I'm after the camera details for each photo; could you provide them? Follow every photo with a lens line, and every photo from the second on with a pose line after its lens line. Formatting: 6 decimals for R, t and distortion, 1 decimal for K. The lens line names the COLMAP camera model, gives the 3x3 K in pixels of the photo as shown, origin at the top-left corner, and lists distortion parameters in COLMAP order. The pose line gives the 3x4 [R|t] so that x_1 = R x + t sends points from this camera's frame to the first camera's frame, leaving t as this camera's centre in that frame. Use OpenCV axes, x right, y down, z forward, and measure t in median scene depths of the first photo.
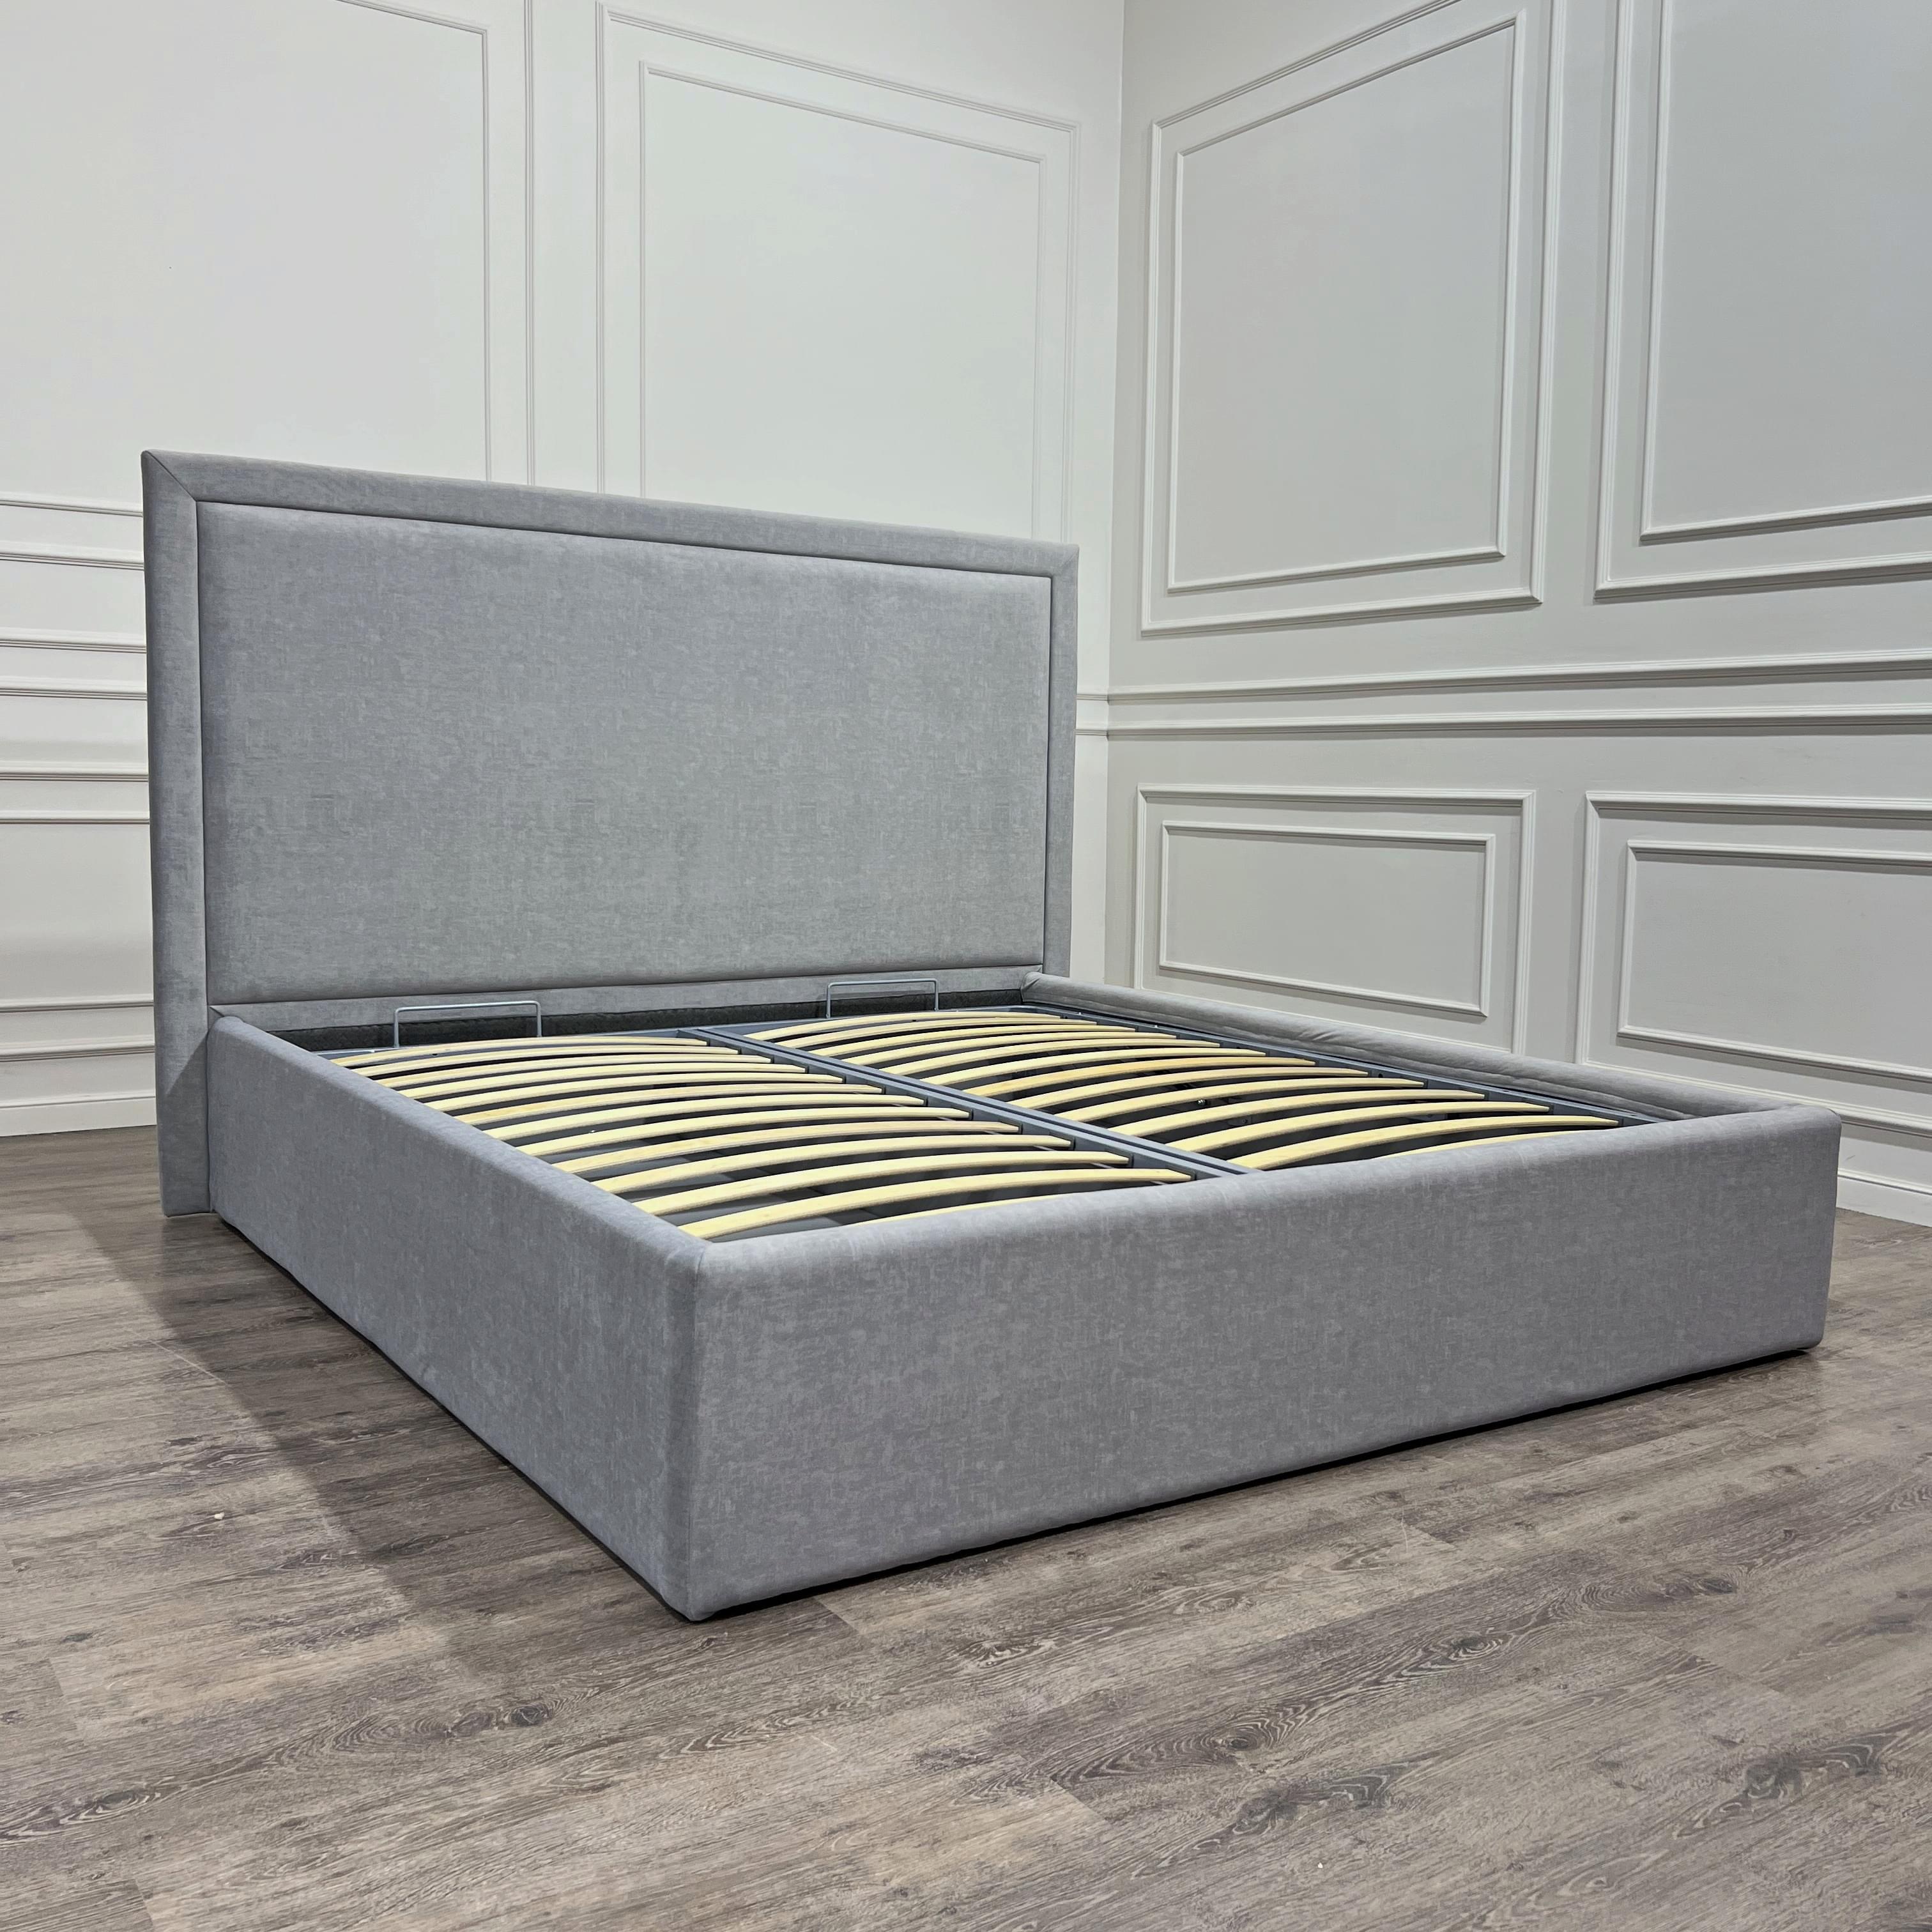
lens RADIAL K [[1959.7, 0, 968.4], [0, 1959.7, 958.2], [0, 0, 1]] dist [0.010073, 0.000000]
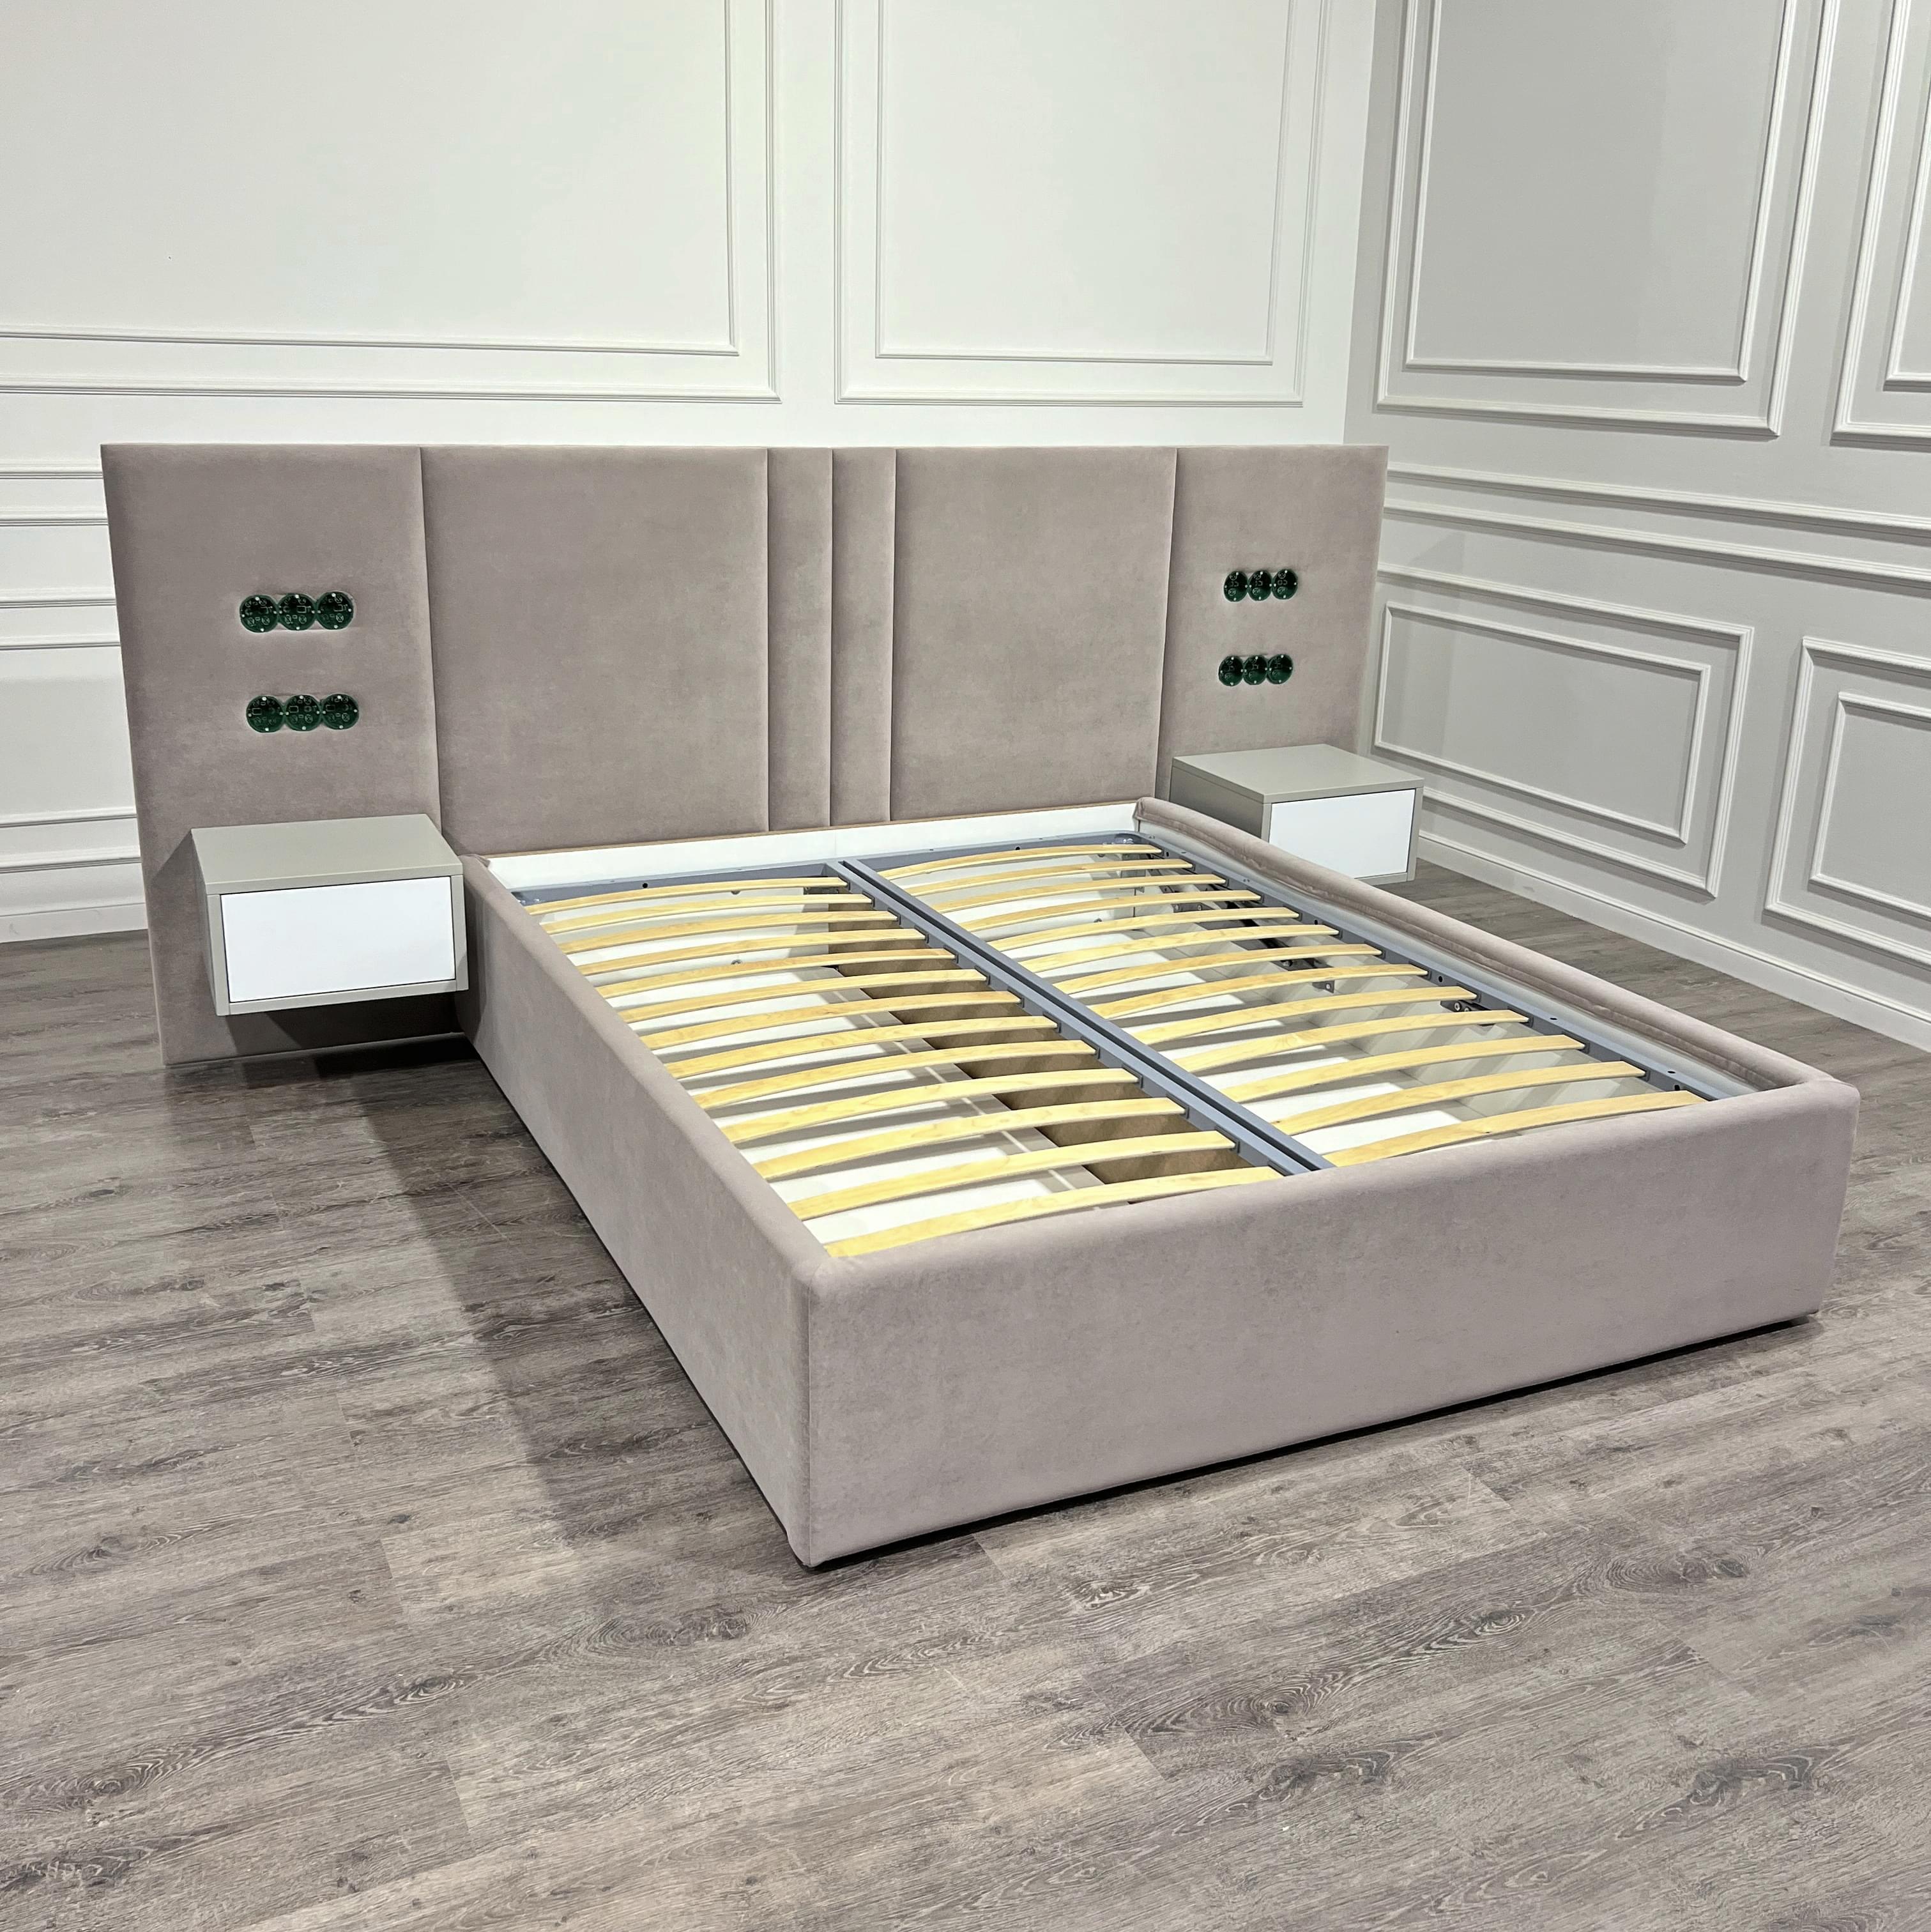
lens RADIAL K [[1959.6, 0, 948.3], [0, 1959.6, 936.1], [0, 0, 1]] dist [0.010073, 0.000000]
pose [[0.989317, 0.046854, -0.138045, 0.064056], [-0.018252, 0.979302, 0.201582, -0.276306], [0.144633, -0.196909, 0.969695, -0.126350]]
